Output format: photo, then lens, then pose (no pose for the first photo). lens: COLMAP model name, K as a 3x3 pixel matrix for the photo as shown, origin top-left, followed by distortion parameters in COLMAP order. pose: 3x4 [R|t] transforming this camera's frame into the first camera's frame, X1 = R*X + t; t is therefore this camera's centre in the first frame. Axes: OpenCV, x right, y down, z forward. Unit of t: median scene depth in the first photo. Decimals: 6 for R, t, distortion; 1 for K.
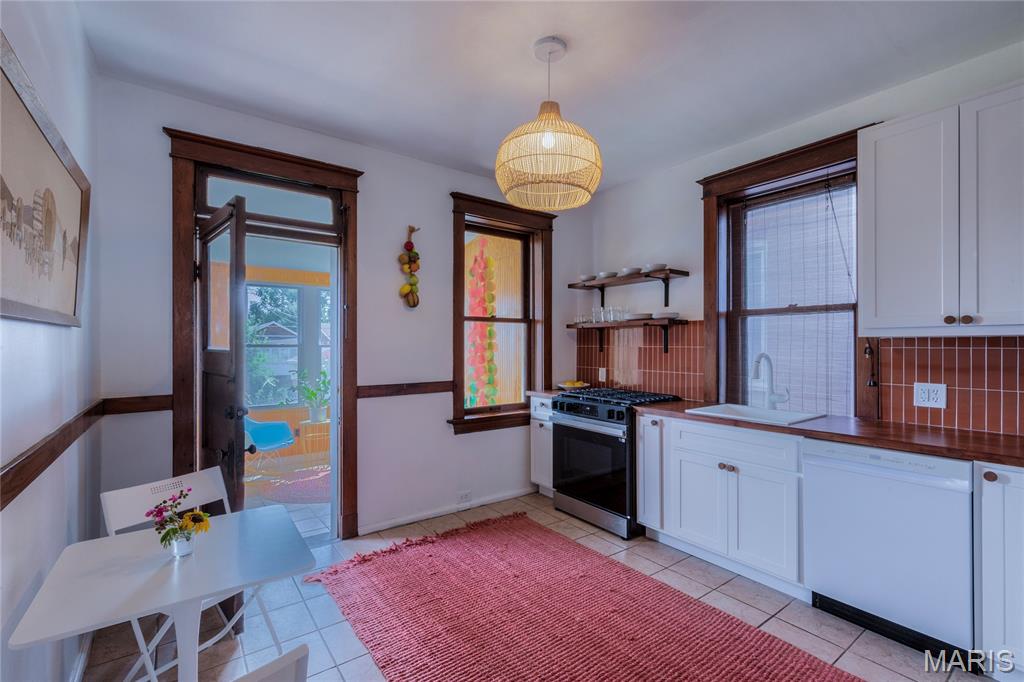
lens RADIAL K [[459.2, 0, 515.4], [0, 459.2, 341.8], [0, 0, 1]] dist [0.006276, -0.000789]
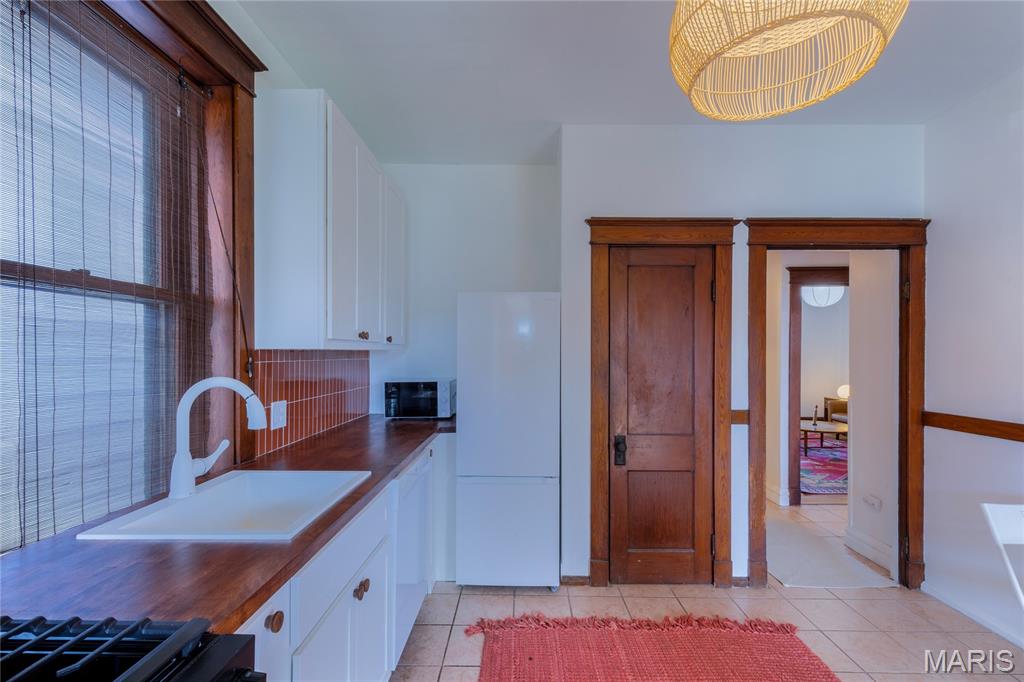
lens RADIAL K [[459.2, 0, 513.1], [0, 459.2, 356.5], [0, 0, 1]] dist [0.006276, -0.000789]
pose [[-0.795077, -0.002870, 0.606502, 0.001202], [-0.003640, 0.999993, -0.000040, 0.001523], [-0.606498, -0.002239, -0.795082, 1.025617]]
